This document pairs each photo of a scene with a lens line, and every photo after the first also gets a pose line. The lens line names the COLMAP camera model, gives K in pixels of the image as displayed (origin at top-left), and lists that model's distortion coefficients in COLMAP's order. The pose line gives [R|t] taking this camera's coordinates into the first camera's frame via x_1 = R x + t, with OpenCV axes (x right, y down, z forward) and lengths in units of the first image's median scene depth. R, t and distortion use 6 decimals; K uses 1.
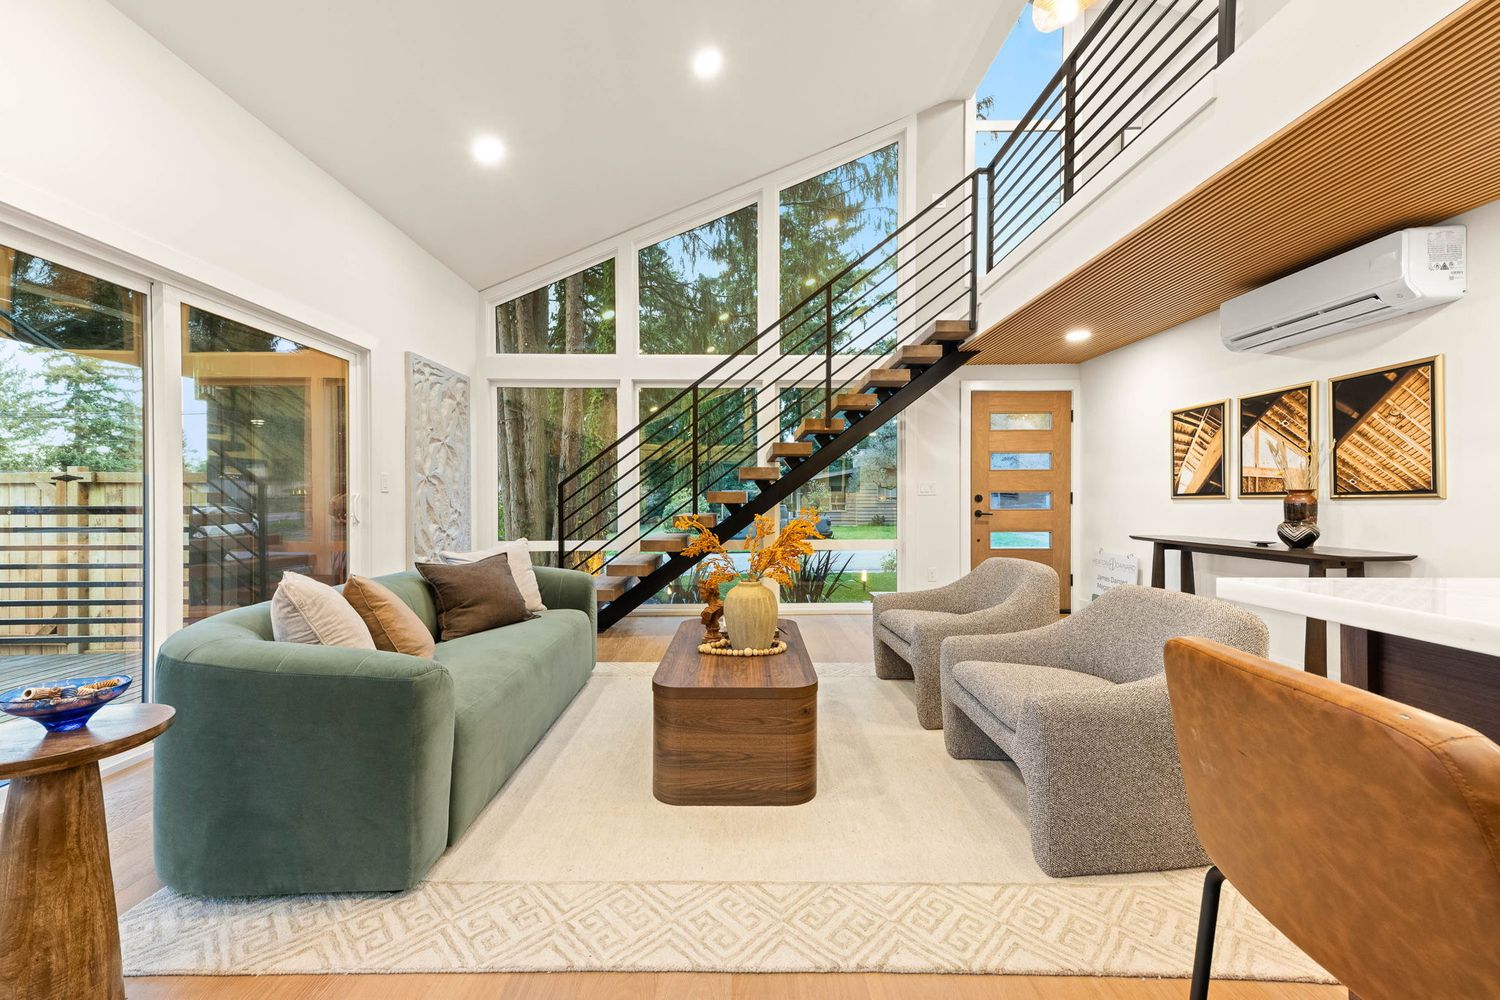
lens RADIAL K [[582.4, 0, 743.4], [0, 582.4, 503.9], [0, 0, 1]] dist [0.010508, 0.000457]
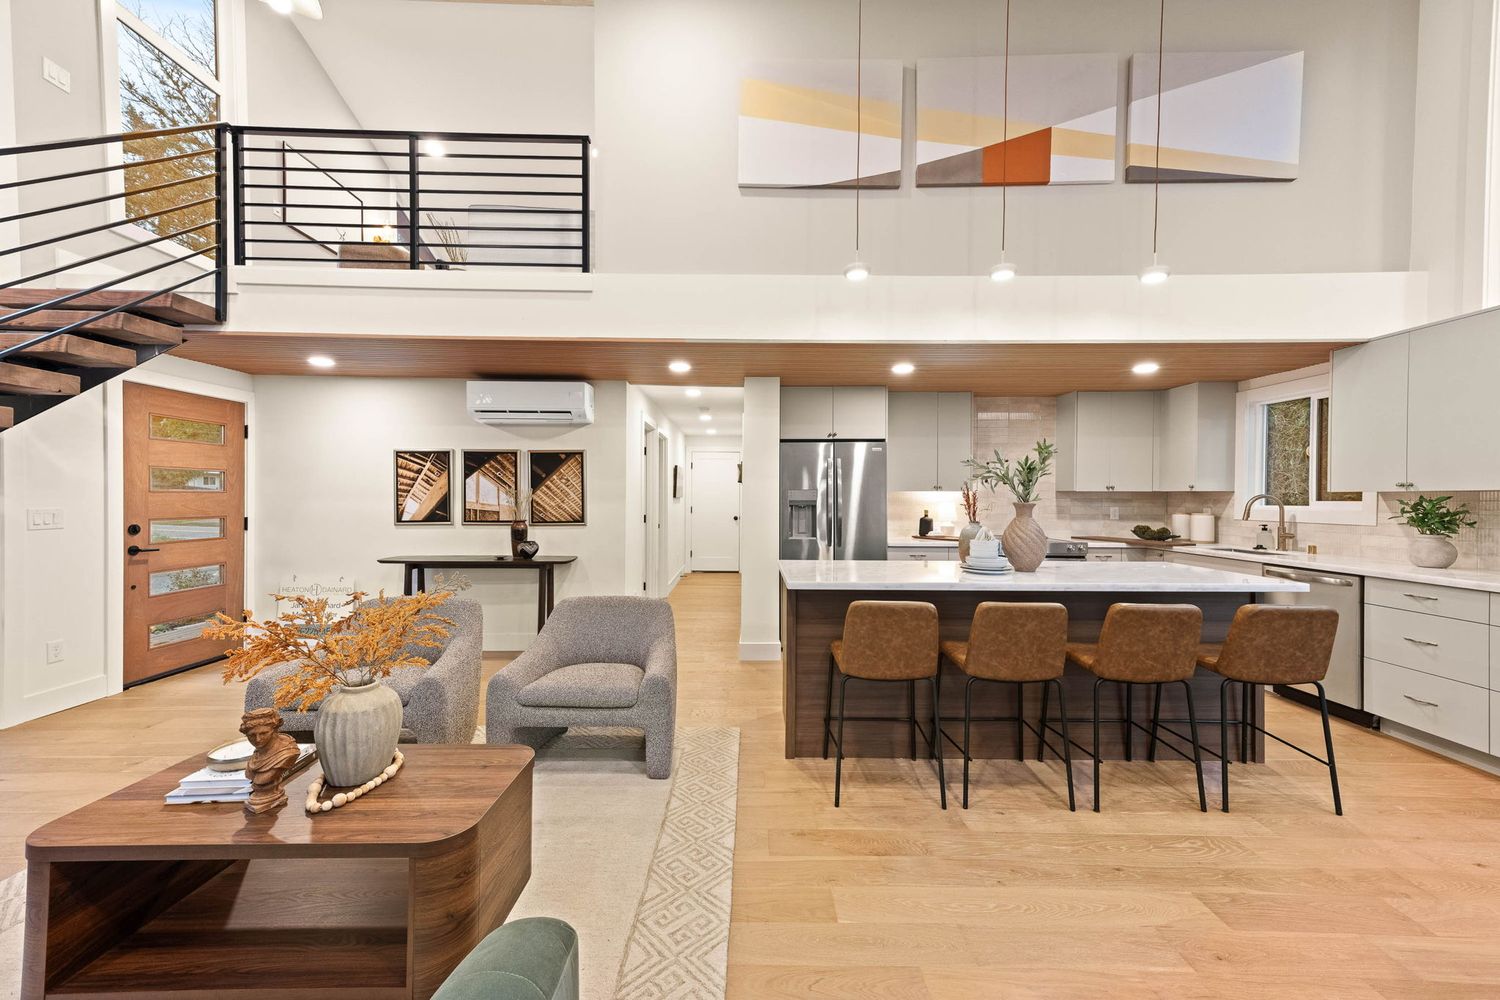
lens RADIAL K [[582.4, 0, 749.5], [0, 582.4, 496.8], [0, 0, 1]] dist [0.010508, 0.000457]
pose [[-0.001703, -0.000243, 0.999999, -0.502173], [0.003165, 0.999995, 0.000249, -0.071993], [-0.999994, 0.003166, -0.001702, 0.341835]]
